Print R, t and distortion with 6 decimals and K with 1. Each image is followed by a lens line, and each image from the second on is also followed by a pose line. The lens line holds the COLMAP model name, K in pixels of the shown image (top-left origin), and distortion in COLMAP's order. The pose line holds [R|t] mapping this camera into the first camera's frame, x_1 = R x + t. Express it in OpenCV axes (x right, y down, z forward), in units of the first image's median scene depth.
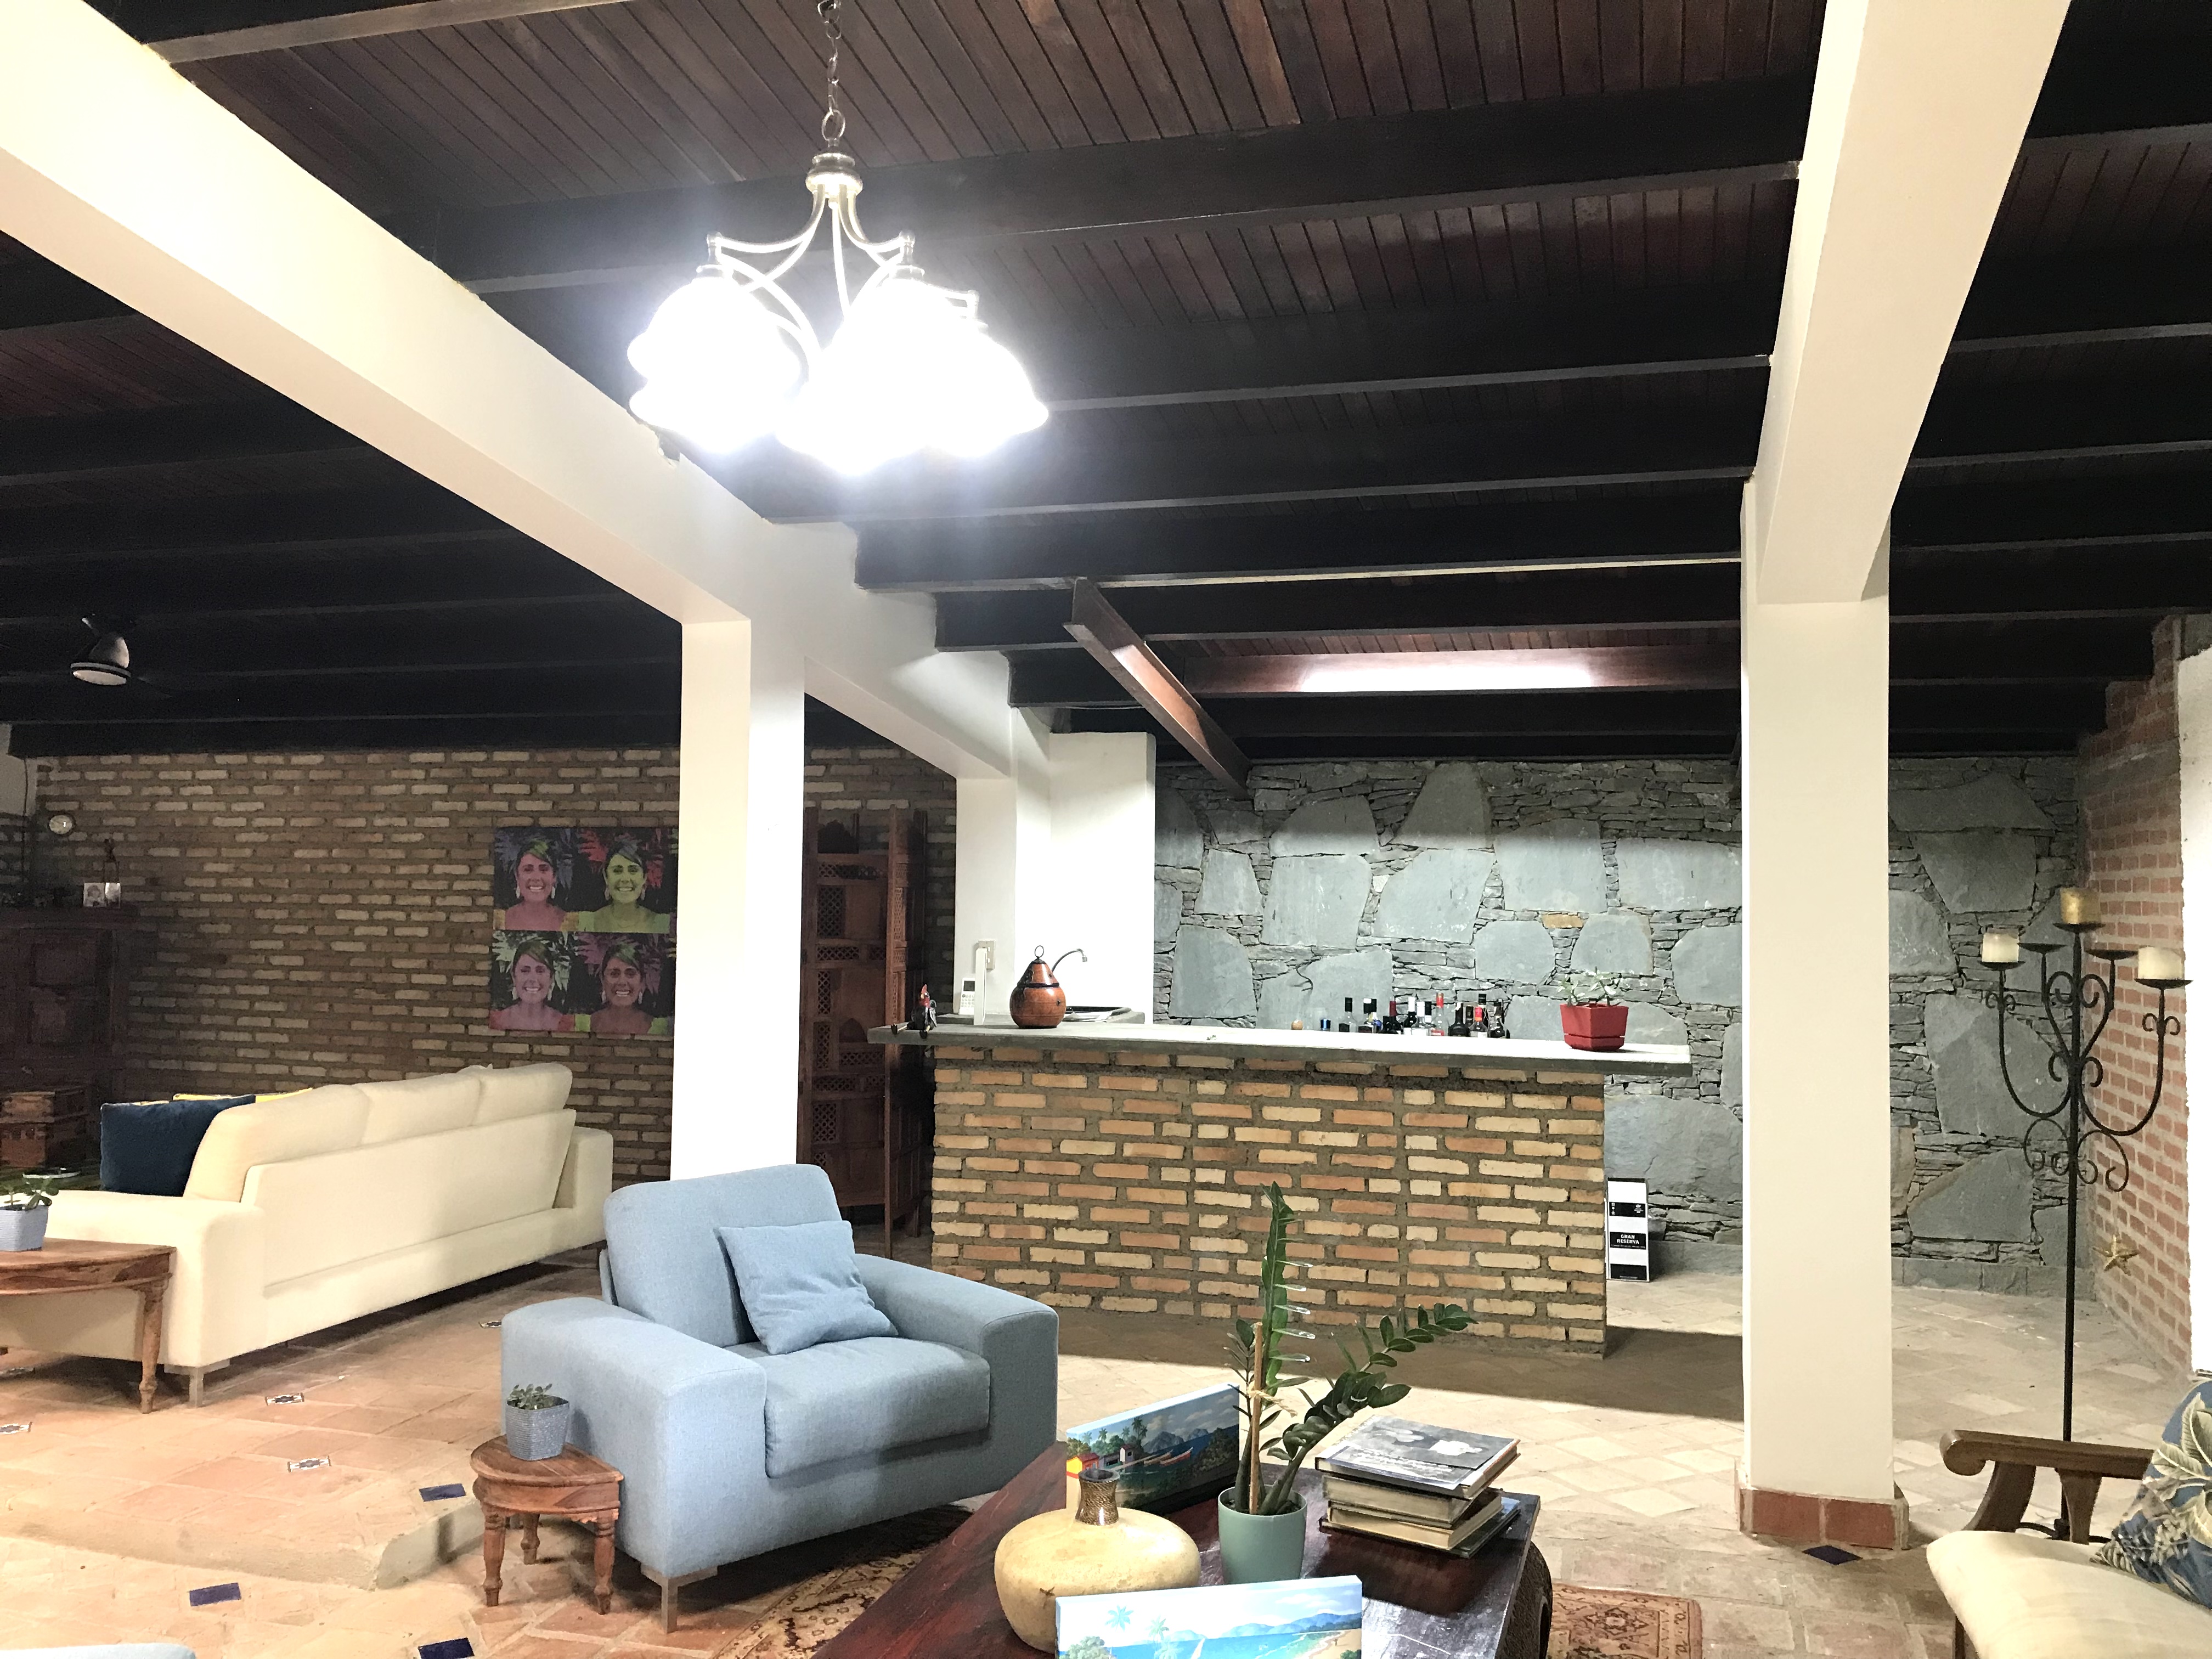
lens RADIAL K [[1820.3, 0, 1106.0], [0, 1820.3, 829.5], [0, 0, 1]] dist [0.163758, -0.470476]
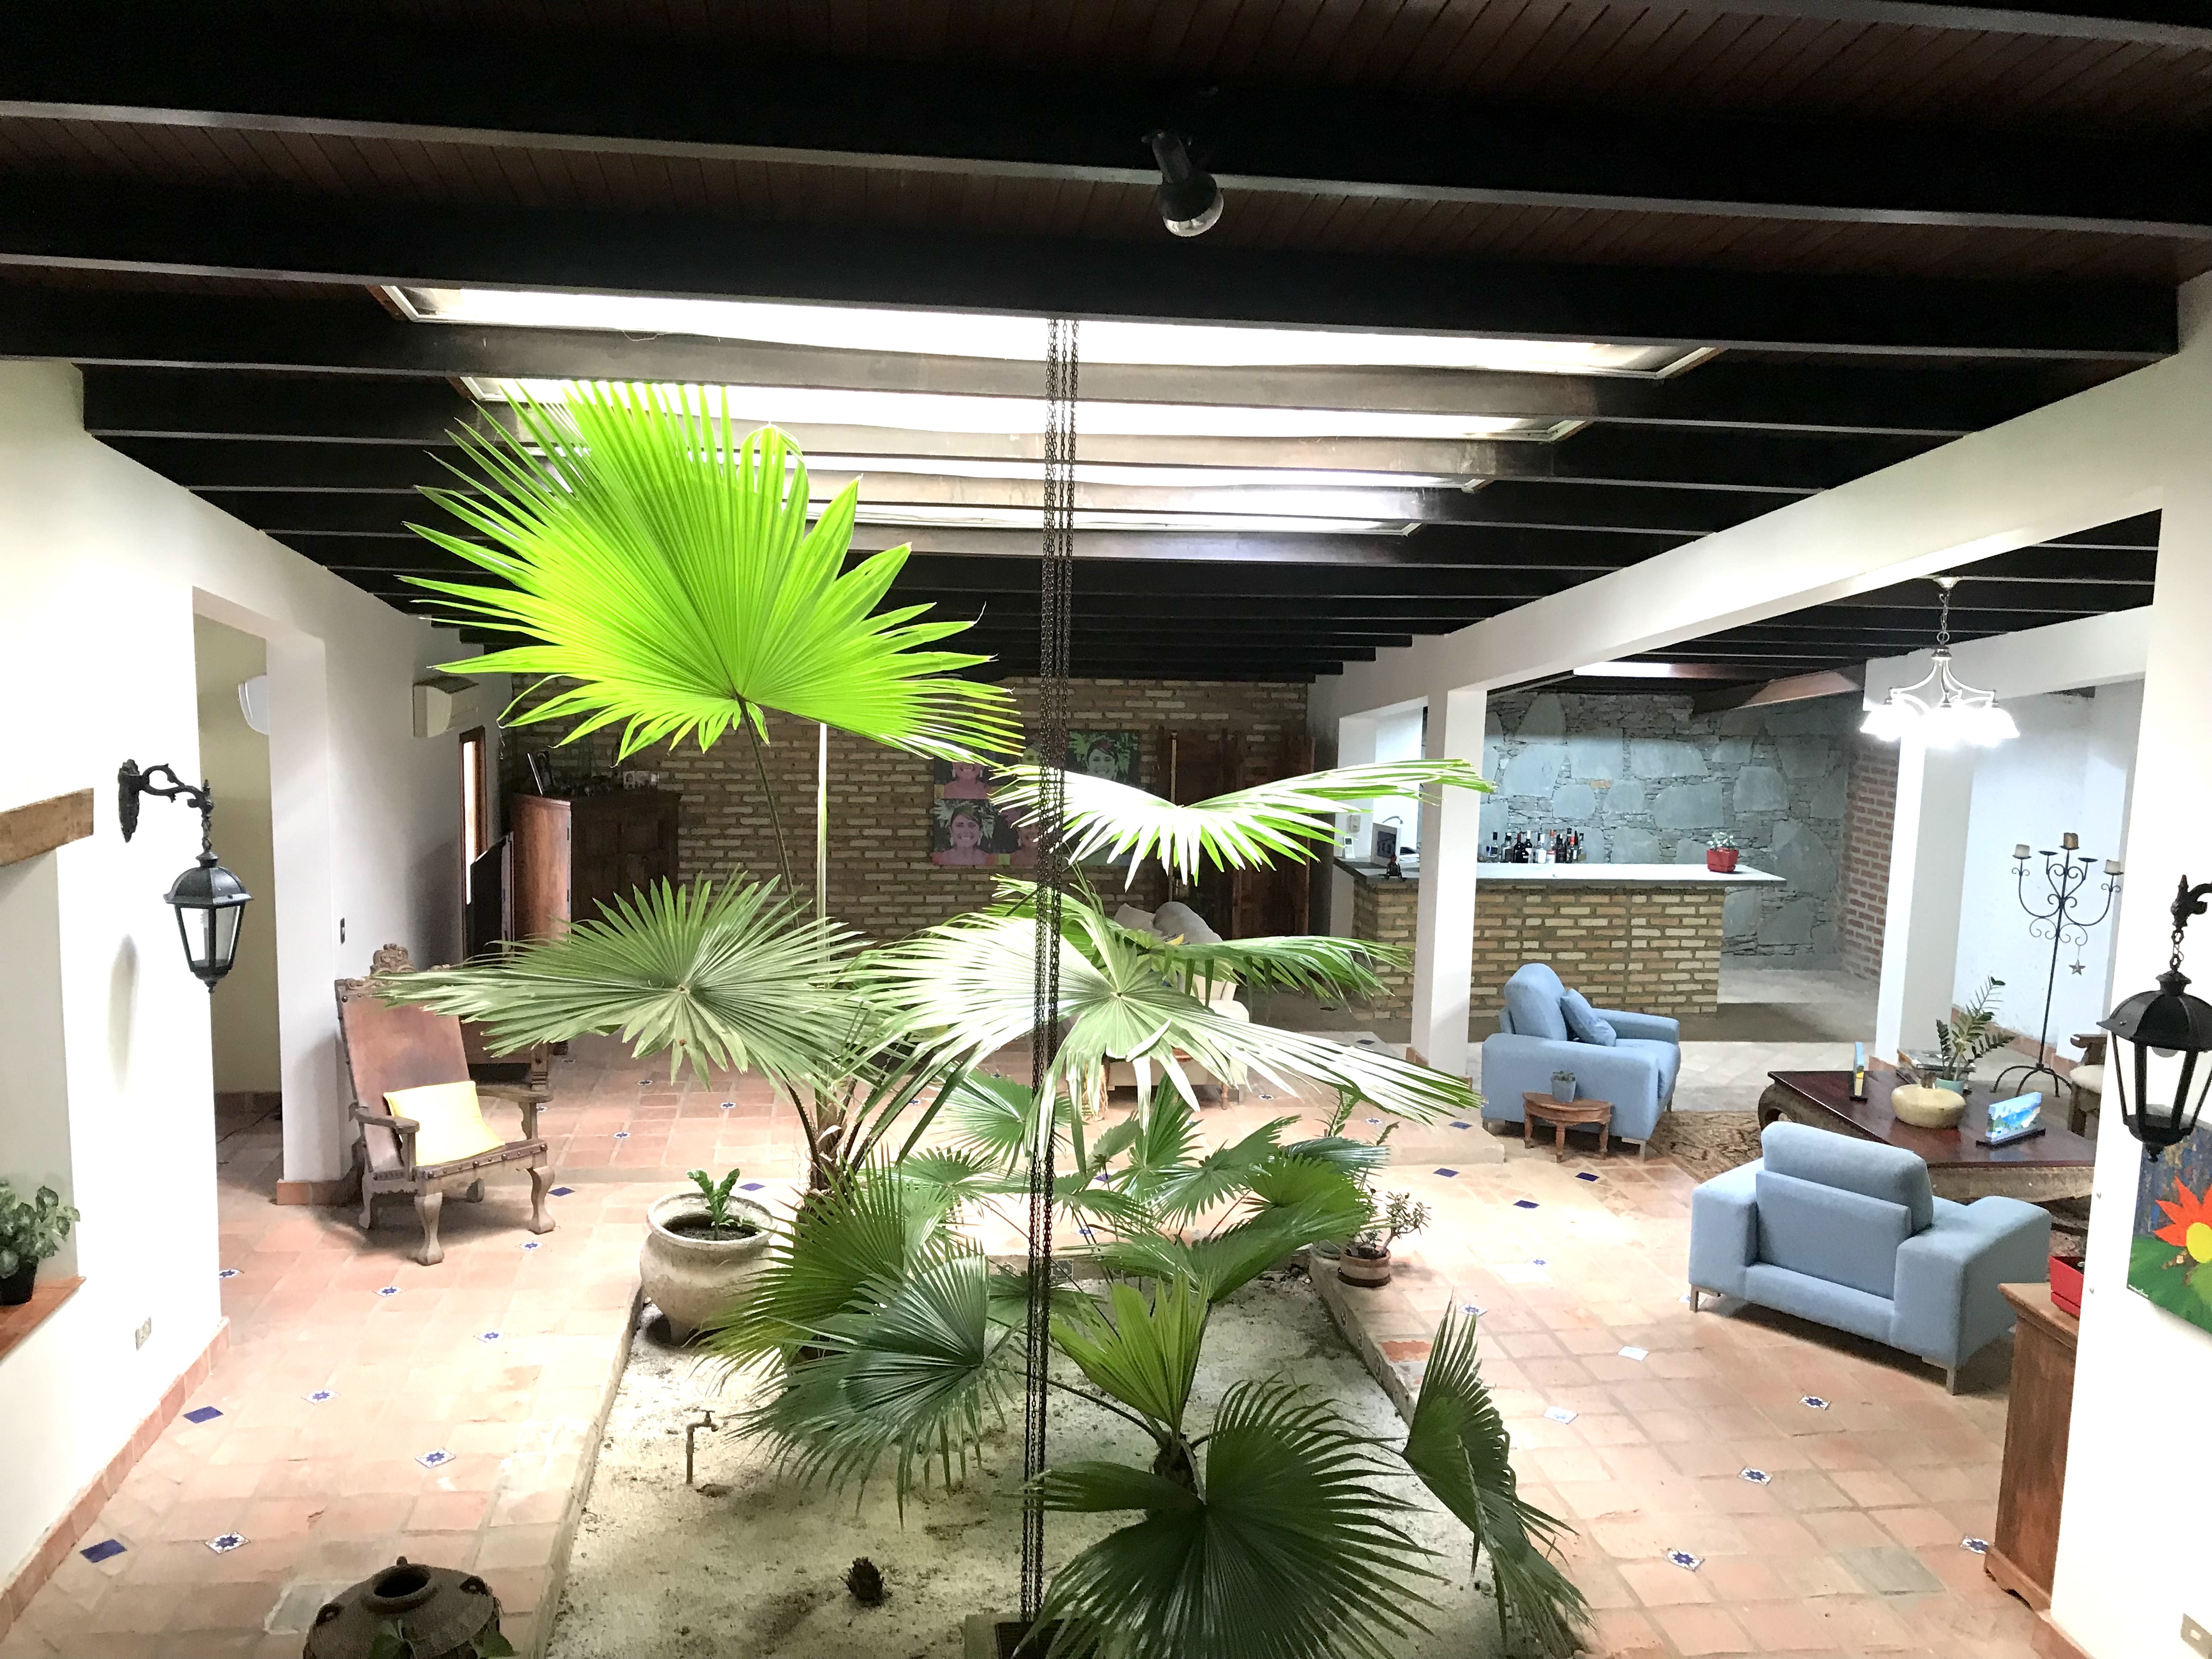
lens RADIAL K [[1820.3, 0, 1106.0], [0, 1820.3, 829.5], [0, 0, 1]] dist [0.163758, -0.470476]
pose [[0.910502, -0.043702, 0.411189, -1.111192], [-0.028098, 0.985562, 0.166966, -0.230174], [-0.412549, -0.163576, 0.896129, -0.491017]]
